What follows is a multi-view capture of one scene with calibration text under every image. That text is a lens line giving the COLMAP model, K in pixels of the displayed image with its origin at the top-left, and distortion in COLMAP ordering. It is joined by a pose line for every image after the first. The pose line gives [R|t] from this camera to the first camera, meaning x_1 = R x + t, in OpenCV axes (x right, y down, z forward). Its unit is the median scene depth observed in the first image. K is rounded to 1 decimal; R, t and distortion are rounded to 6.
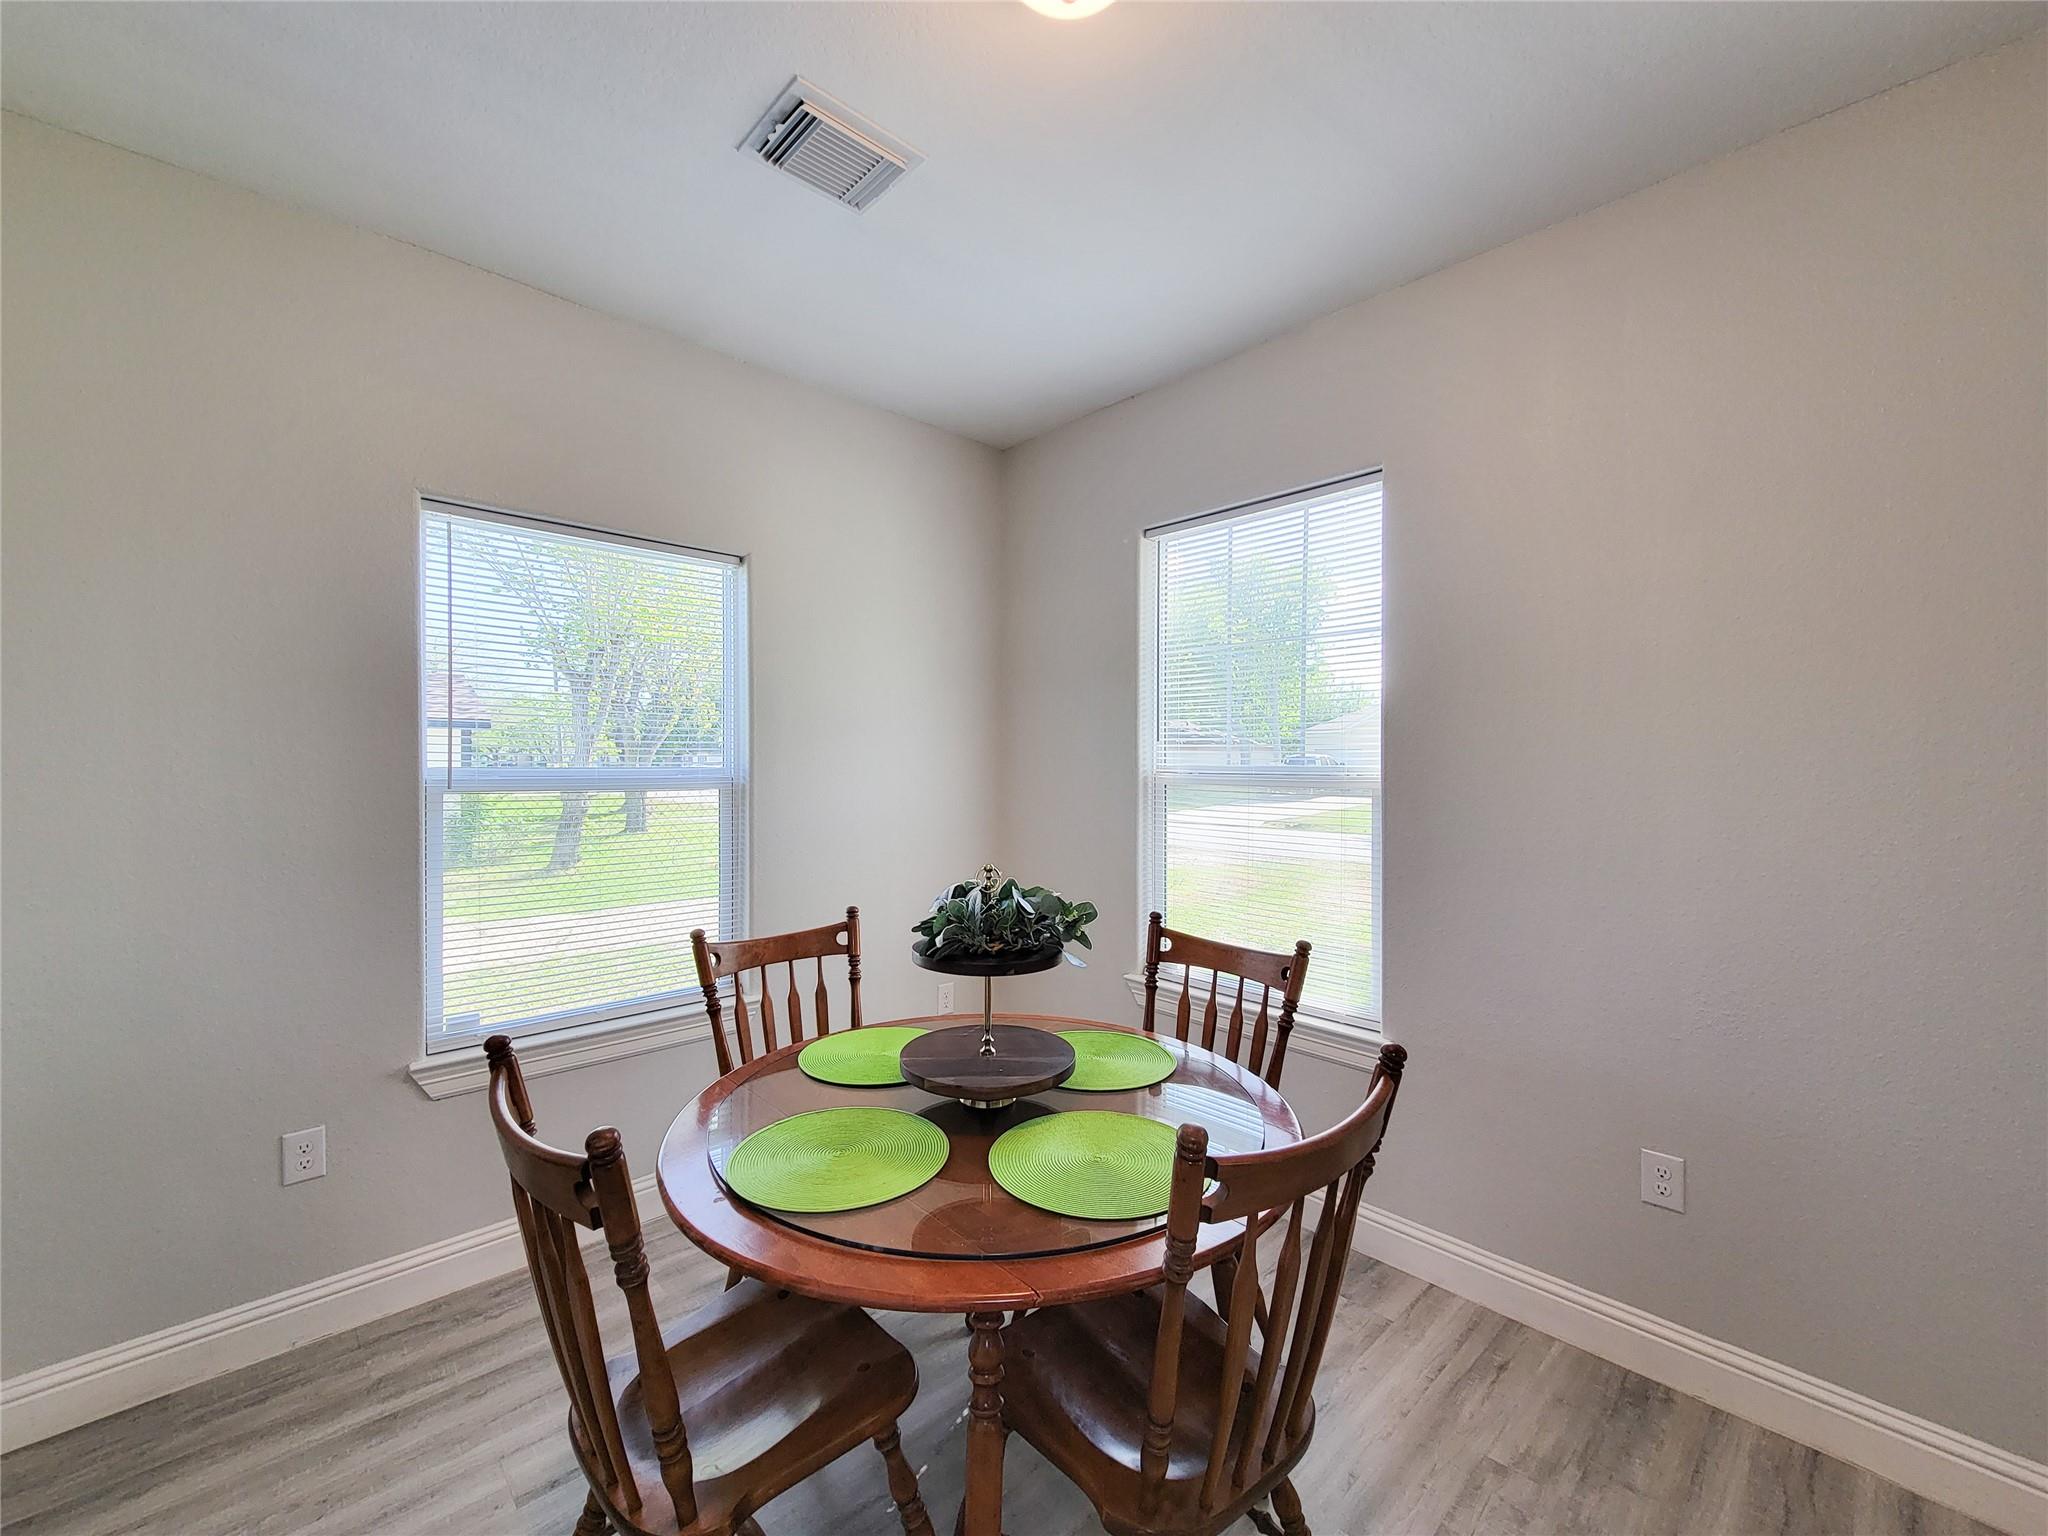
lens RADIAL K [[823.6, 0, 1016.4], [0, 823.6, 771.7], [0, 0, 1]] dist [0.001107, -0.002575]
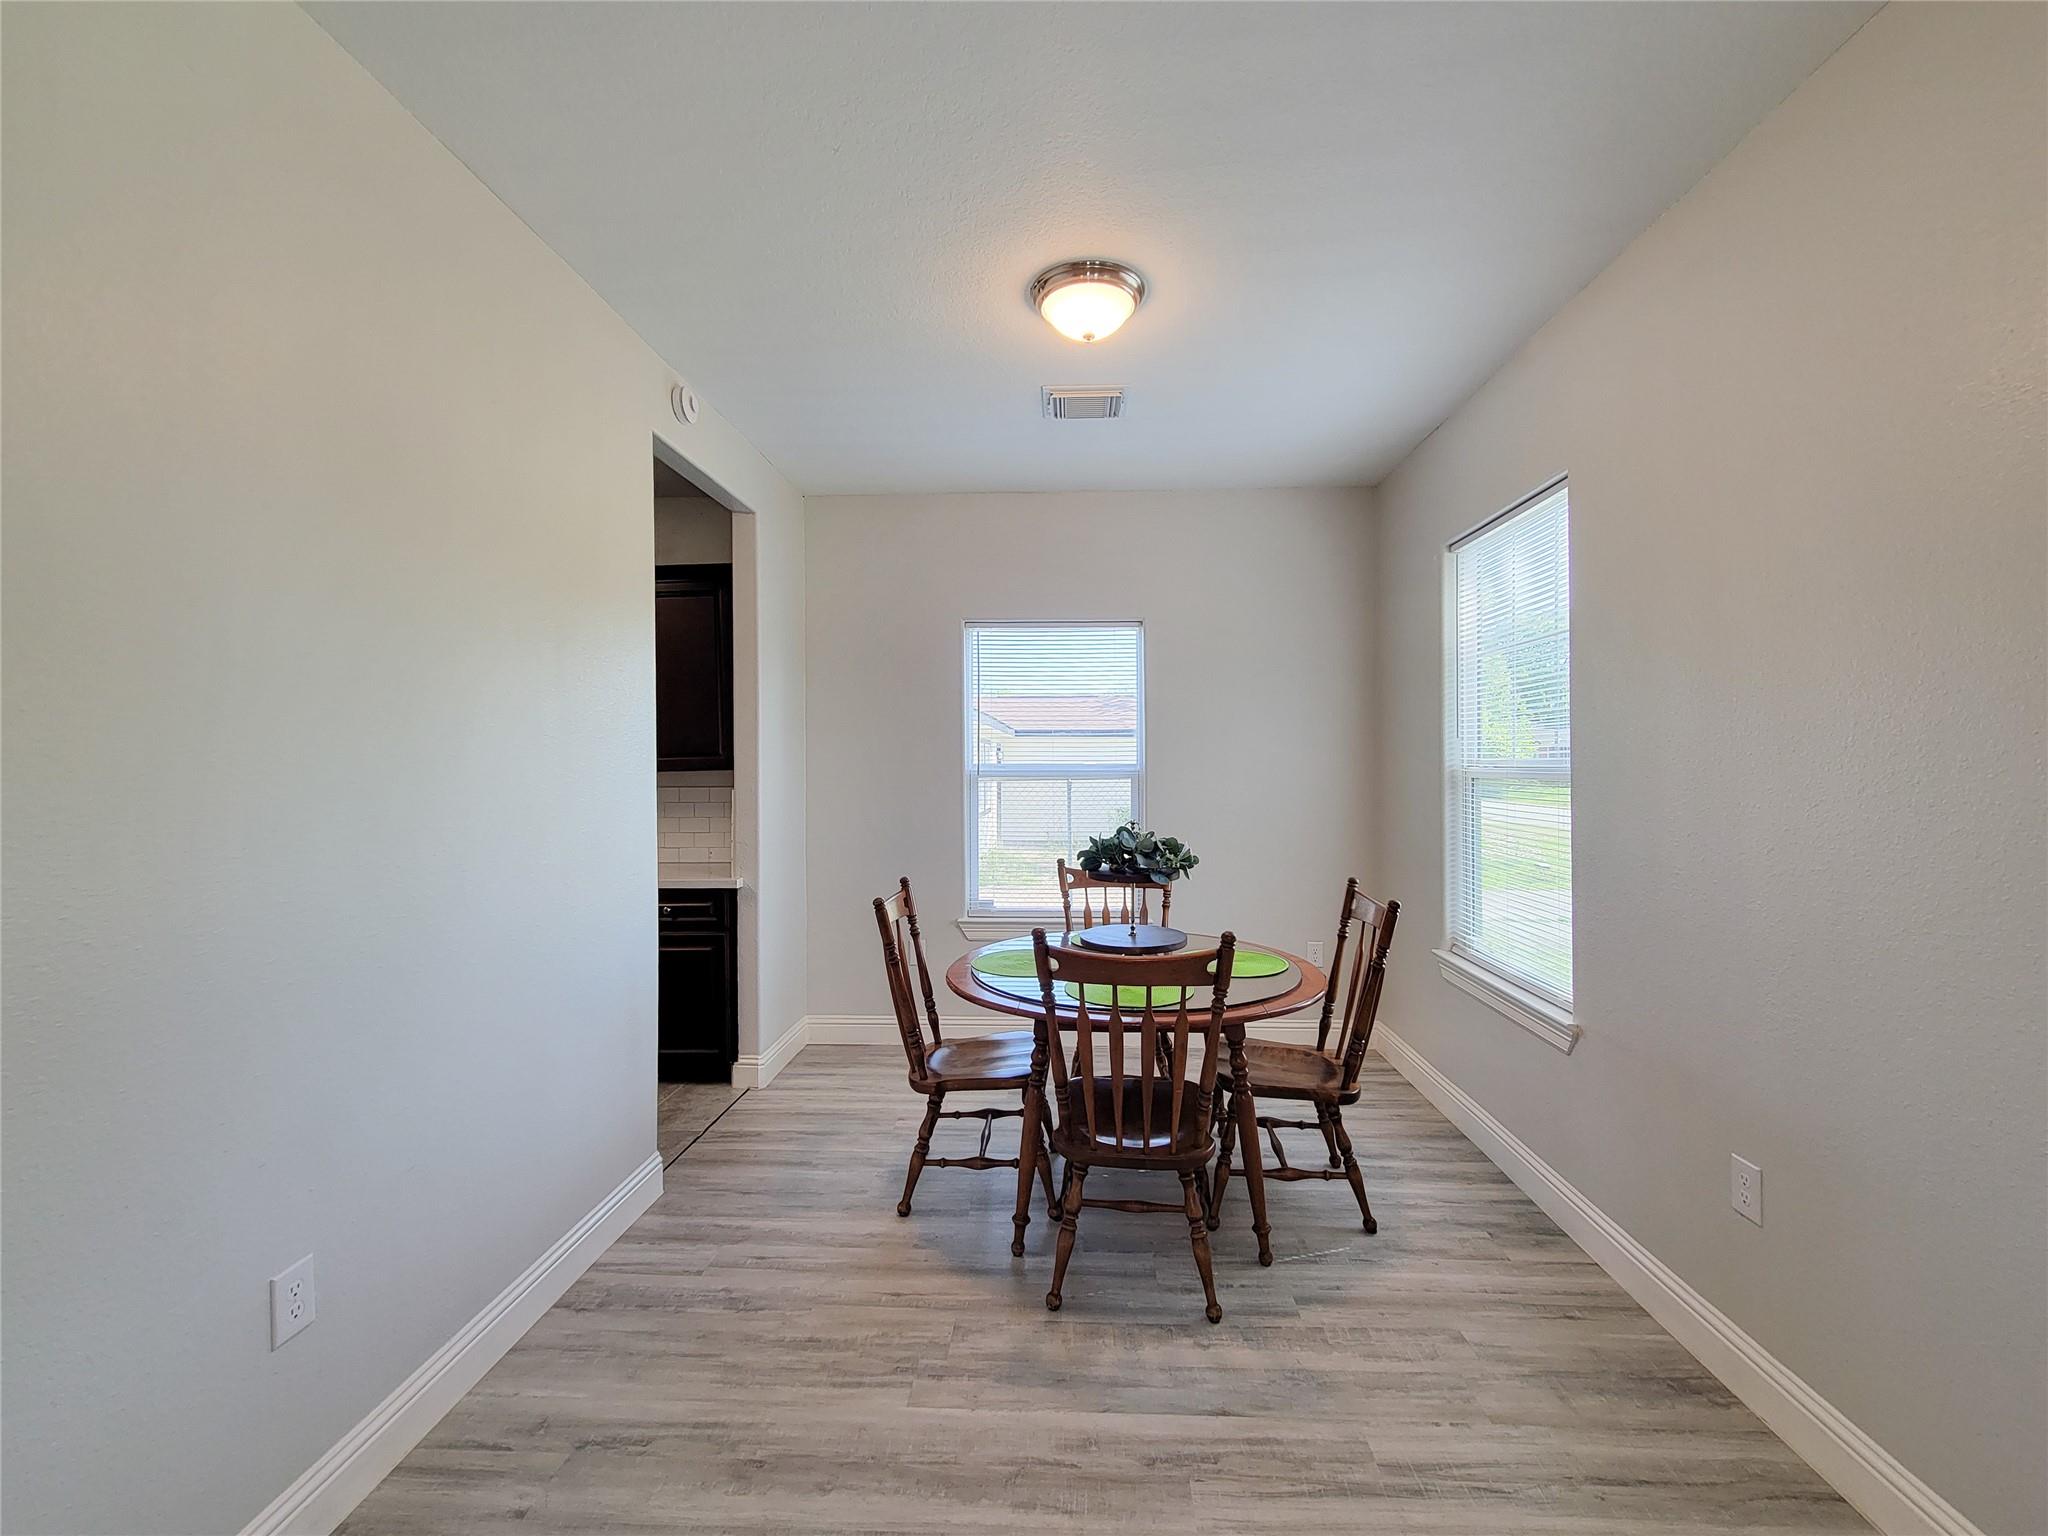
lens RADIAL K [[852.1, 0, 1043.6], [0, 852.1, 761.0], [0, 0, 1]] dist [0.000383, -0.000497]
pose [[0.699861, -0.006069, -0.714253, 0.806373], [0.000443, 0.999967, -0.008063, 0.004193], [0.714279, 0.005326, 0.699841, -0.246958]]
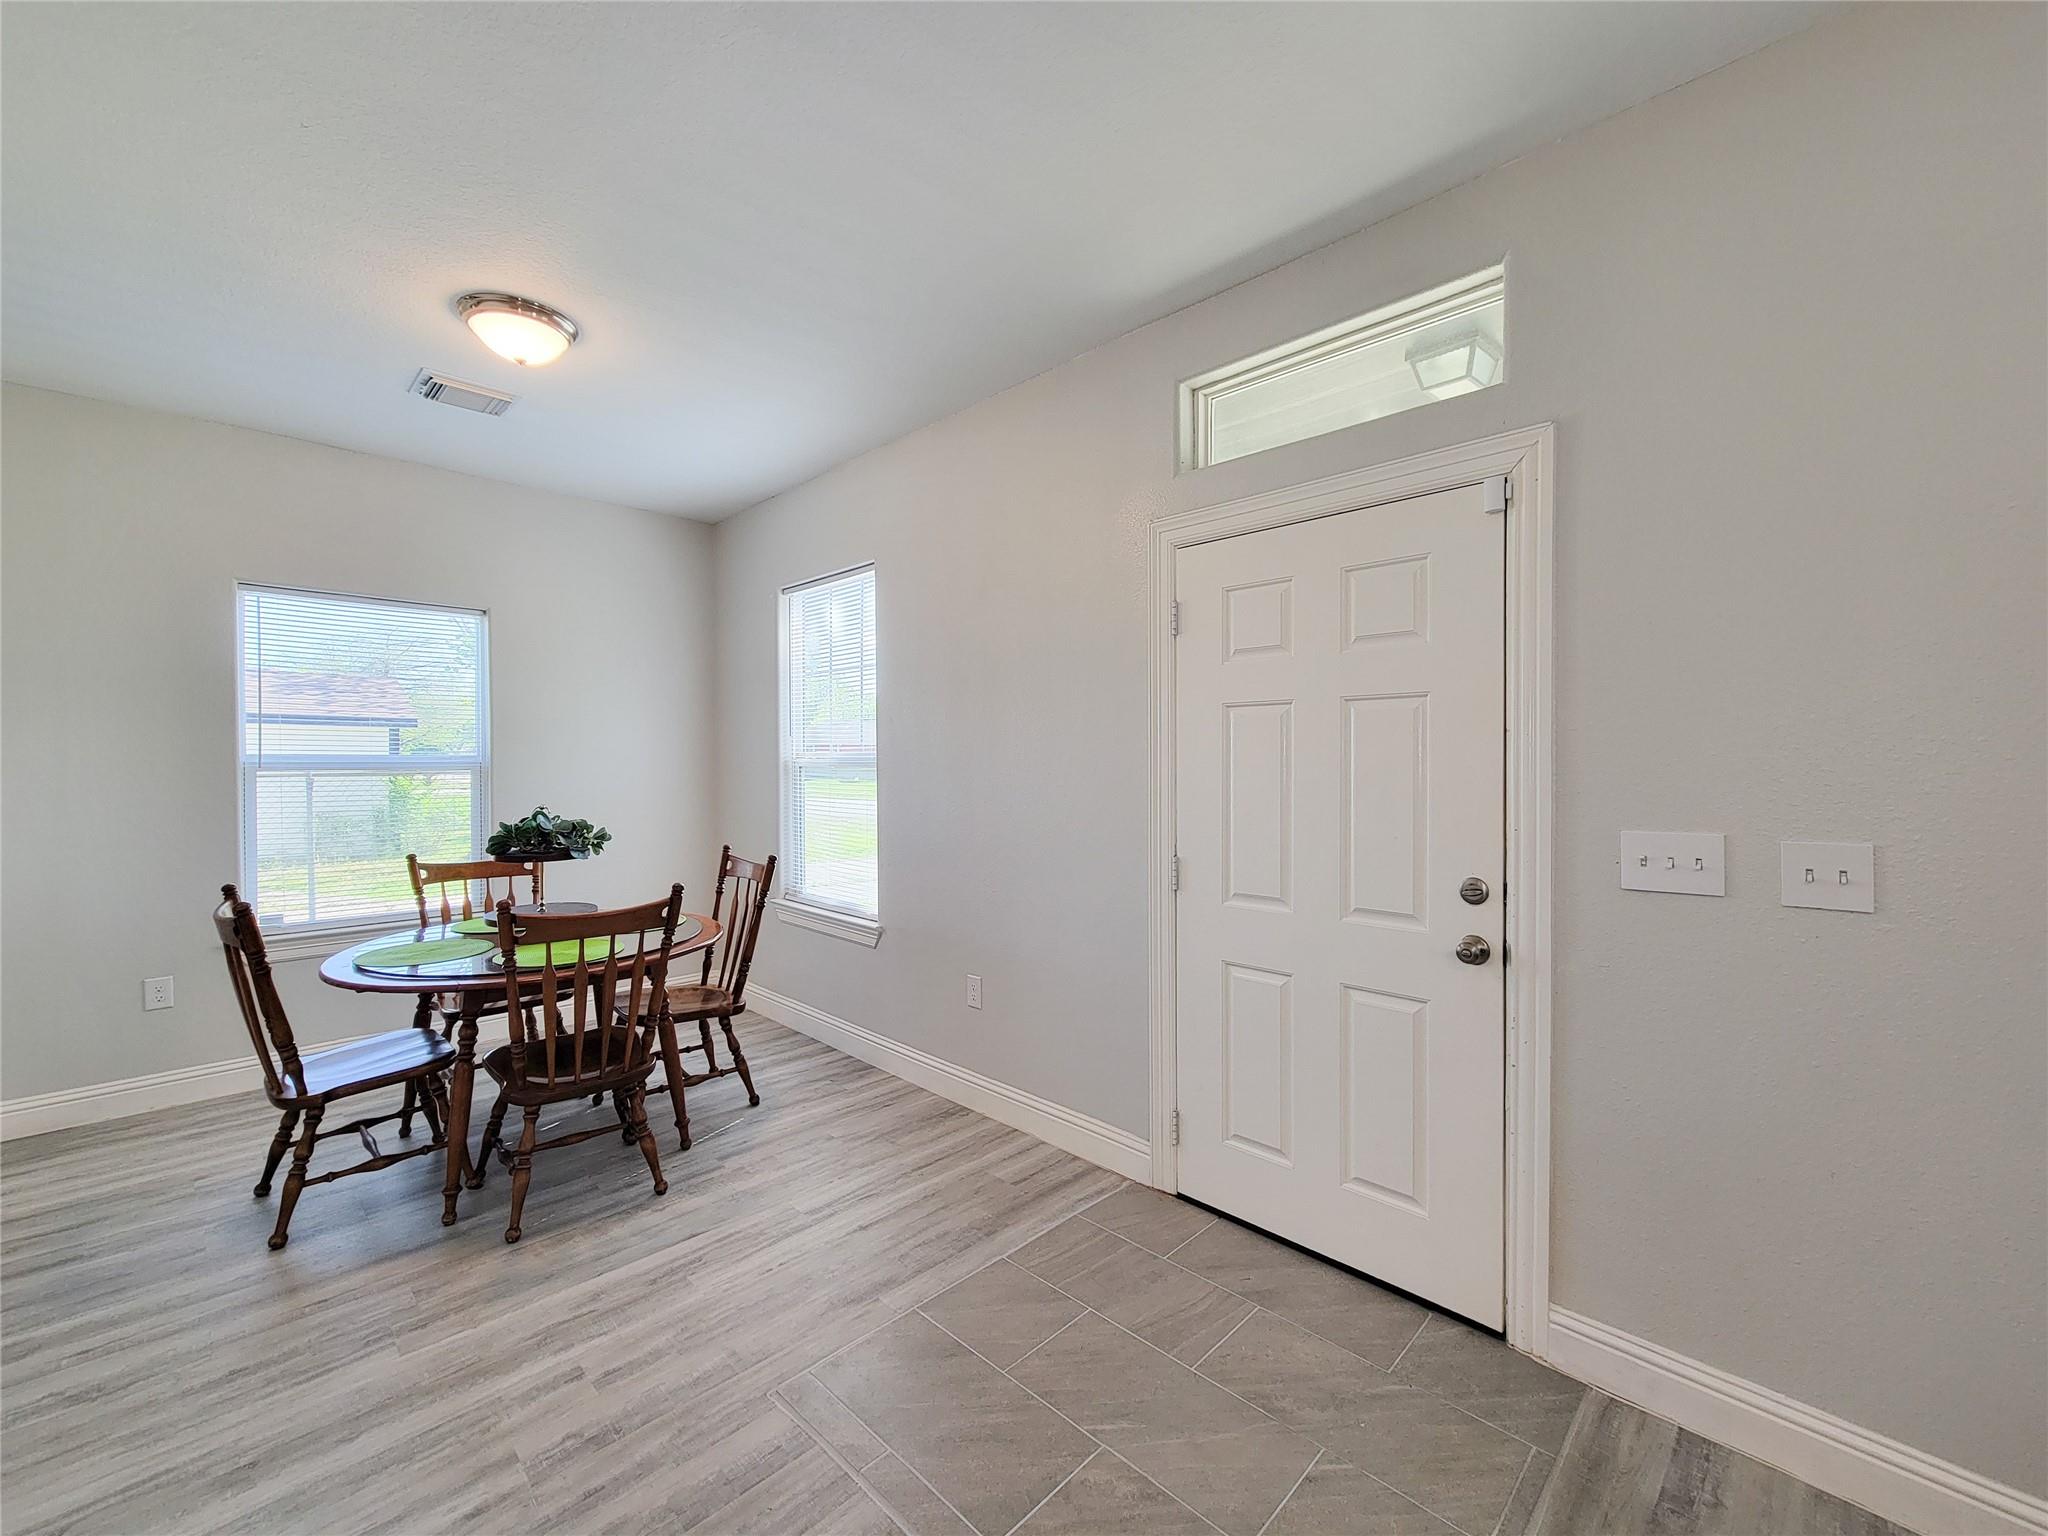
lens RADIAL K [[827.9, 0, 1035.2], [0, 827.9, 767.1], [0, 0, 1]] dist [0.001434, -0.002773]
pose [[0.999293, -0.003895, 0.037386, 0.740220], [0.003687, 0.999977, 0.005634, 0.015208], [-0.037408, -0.005492, 0.999285, -0.637092]]
